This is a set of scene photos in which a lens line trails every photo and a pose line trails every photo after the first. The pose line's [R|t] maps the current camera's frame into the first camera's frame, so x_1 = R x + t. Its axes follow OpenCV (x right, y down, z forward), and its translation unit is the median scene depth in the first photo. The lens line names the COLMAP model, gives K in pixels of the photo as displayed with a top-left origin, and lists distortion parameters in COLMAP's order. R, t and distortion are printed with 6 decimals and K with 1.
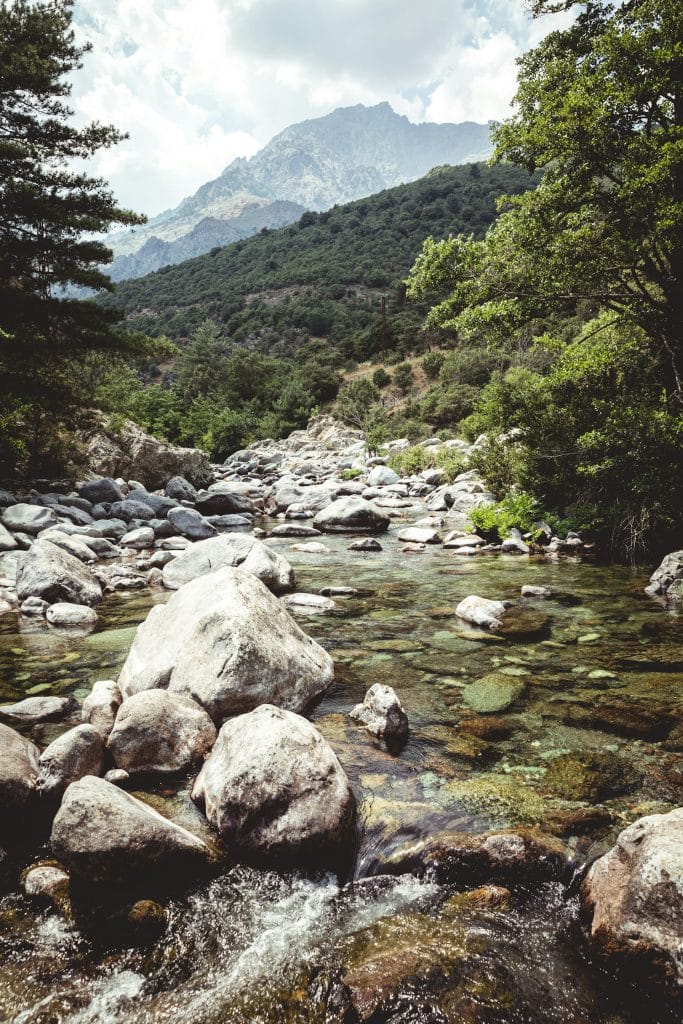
lens RADIAL K [[775.8, 0, 342.3], [0, 775.8, 512.4], [0, 0, 1]] dist [-0.012772, -0.002573]
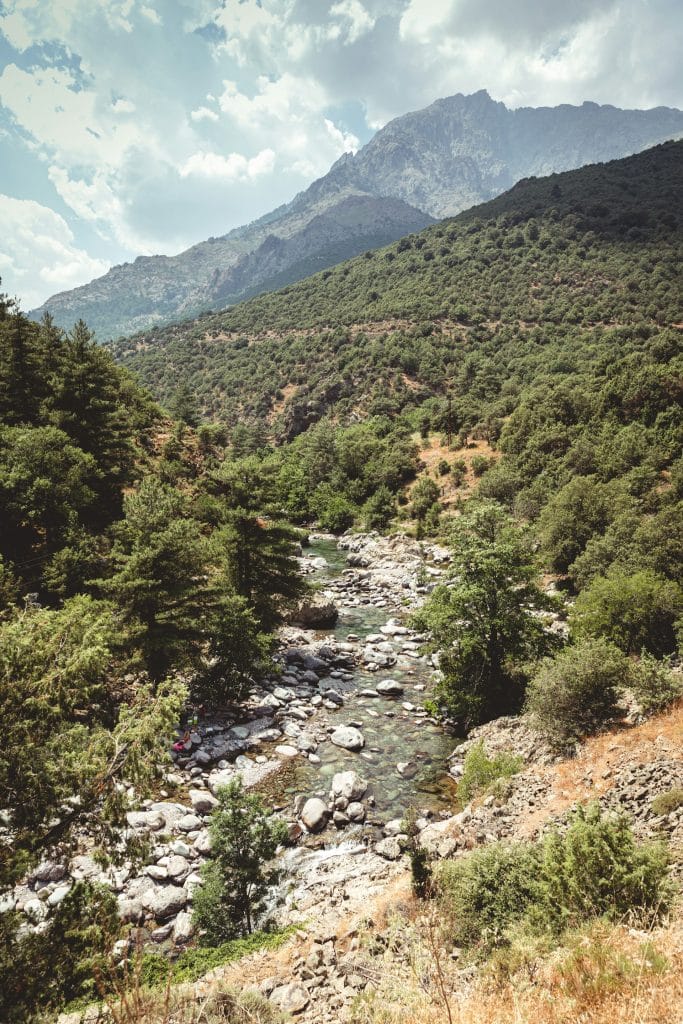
lens RADIAL K [[775.8, 0, 341.1], [0, 775.8, 511.5], [0, 0, 1]] dist [-0.012772, -0.002573]
pose [[0.990973, 0.022695, -0.132125, 0.025032], [-0.007477, 0.993389, 0.114549, -0.122344], [0.133851, -0.112528, 0.984592, -0.220123]]
